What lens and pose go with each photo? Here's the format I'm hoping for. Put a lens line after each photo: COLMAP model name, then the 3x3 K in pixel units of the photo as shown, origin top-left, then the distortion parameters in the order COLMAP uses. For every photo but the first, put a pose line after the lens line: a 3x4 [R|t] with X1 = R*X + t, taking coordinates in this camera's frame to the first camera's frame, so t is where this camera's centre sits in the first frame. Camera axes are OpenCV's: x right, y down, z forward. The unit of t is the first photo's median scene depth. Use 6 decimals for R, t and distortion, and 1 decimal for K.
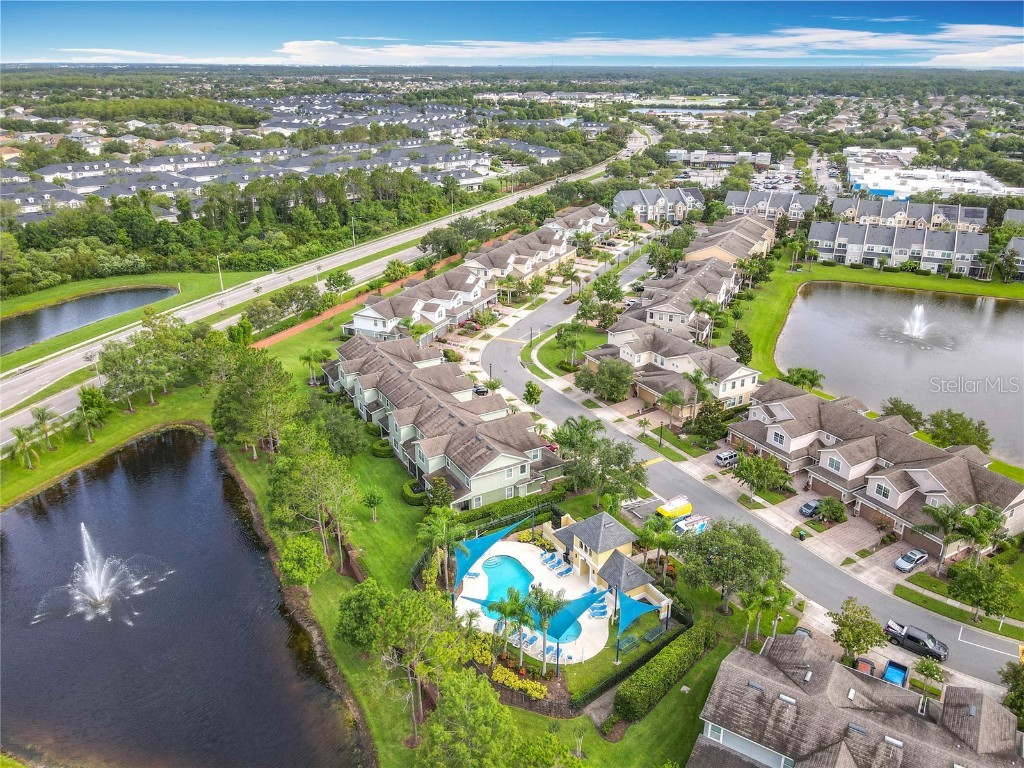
lens RADIAL K [[776.2, 0, 538.5], [0, 776.2, 361.3], [0, 0, 1]] dist [0.059709, 0.001230]
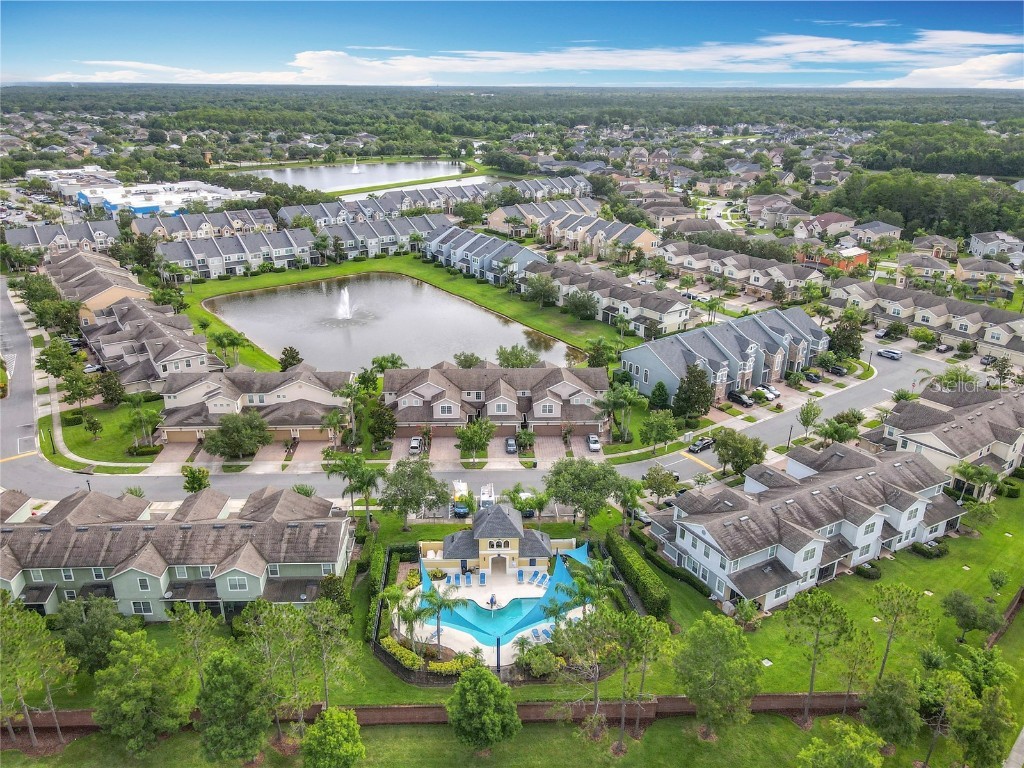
lens RADIAL K [[752.6, 0, 514.3], [0, 752.6, 415.4], [0, 0, 1]] dist [-0.004446, 0.046769]
pose [[0.501778, -0.363409, 0.784954, -0.339629], [0.317670, 0.921474, 0.223545, -0.072342], [-0.804553, 0.137186, 0.577819, 0.185525]]
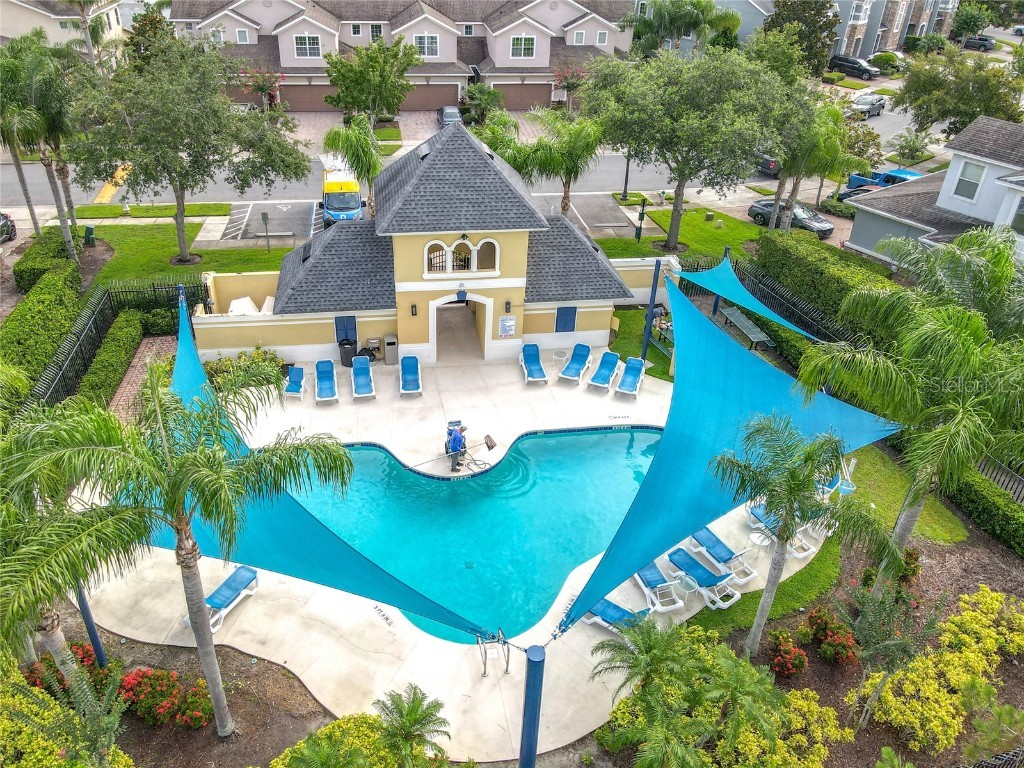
lens RADIAL K [[774.7, 0, 490.5], [0, 774.7, 350.6], [0, 0, 1]] dist [0.014541, 0.004525]
pose [[0.419604, -0.474848, 0.773597, -0.099031], [0.315839, 0.875376, 0.366008, 0.082919], [-0.850987, 0.090753, 0.517287, 0.420897]]
